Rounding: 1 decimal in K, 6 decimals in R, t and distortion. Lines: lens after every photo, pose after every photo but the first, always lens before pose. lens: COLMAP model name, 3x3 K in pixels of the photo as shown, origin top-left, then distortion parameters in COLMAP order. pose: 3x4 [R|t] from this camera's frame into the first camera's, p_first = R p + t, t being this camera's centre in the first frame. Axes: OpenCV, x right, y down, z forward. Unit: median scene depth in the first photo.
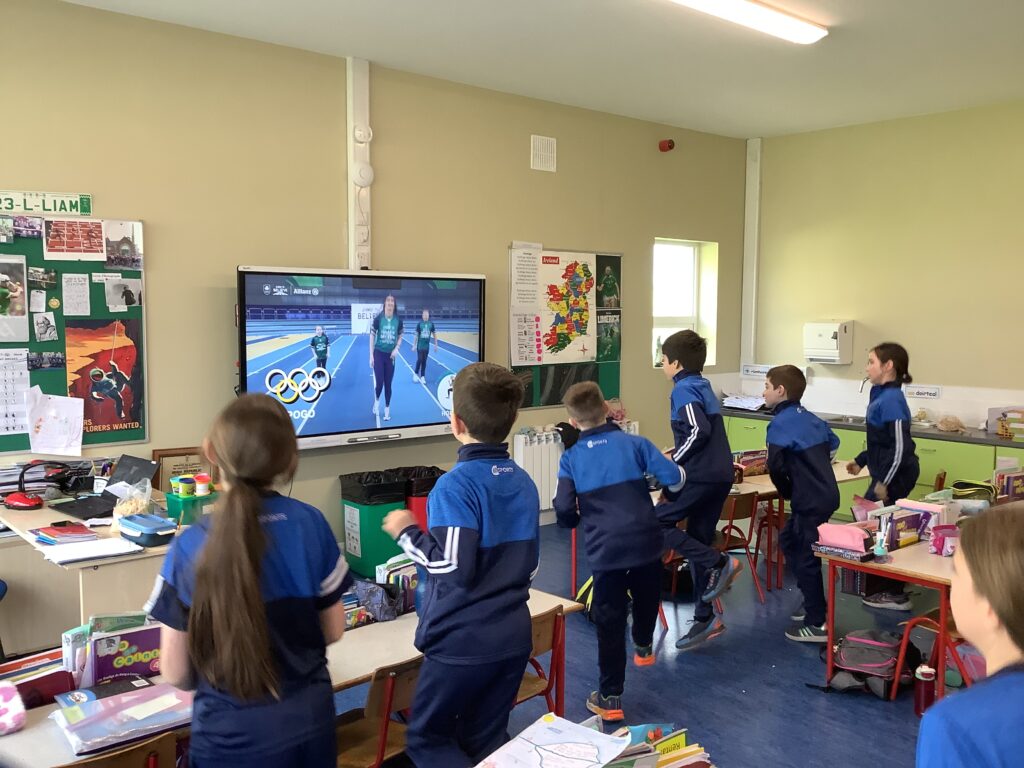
lens RADIAL K [[923.3, 0, 513.8], [0, 923.3, 382.2], [0, 0, 1]] dist [0.113234, -0.209491]
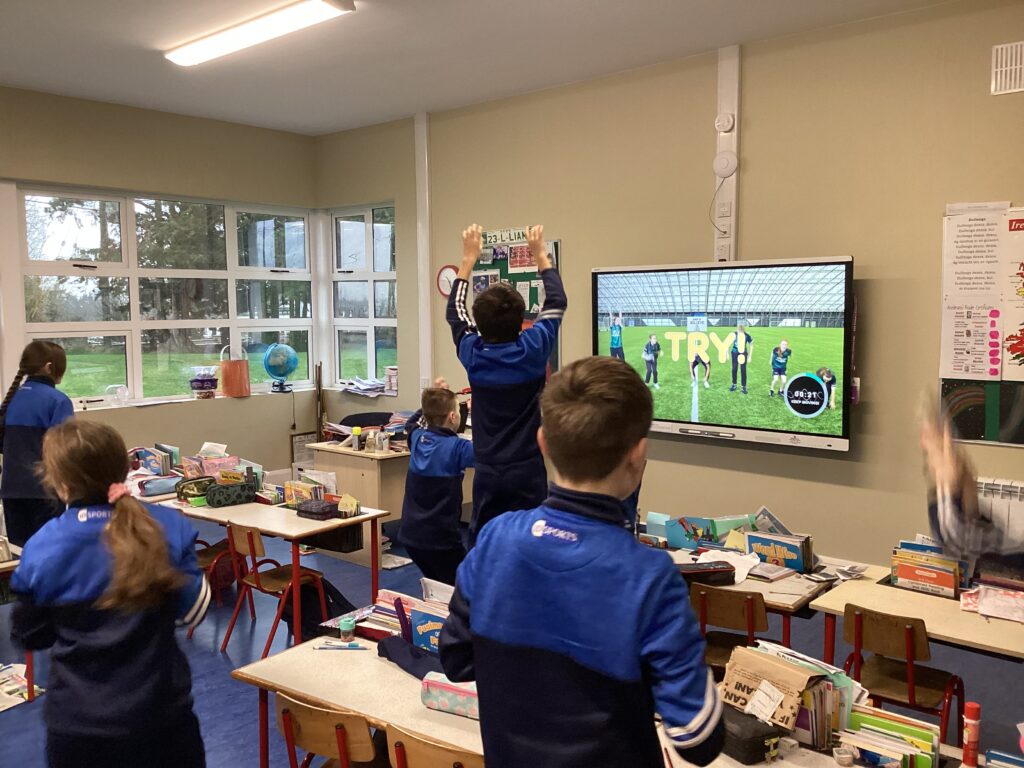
lens RADIAL K [[914.2, 0, 508.7], [0, 914.2, 382.8], [0, 0, 1]] dist [0.119396, -0.201368]
pose [[0.125875, 0.076540, -0.989089, 0.663632], [-0.073040, 0.995028, 0.067704, -0.037615], [0.989354, 0.063721, 0.130840, 0.558738]]
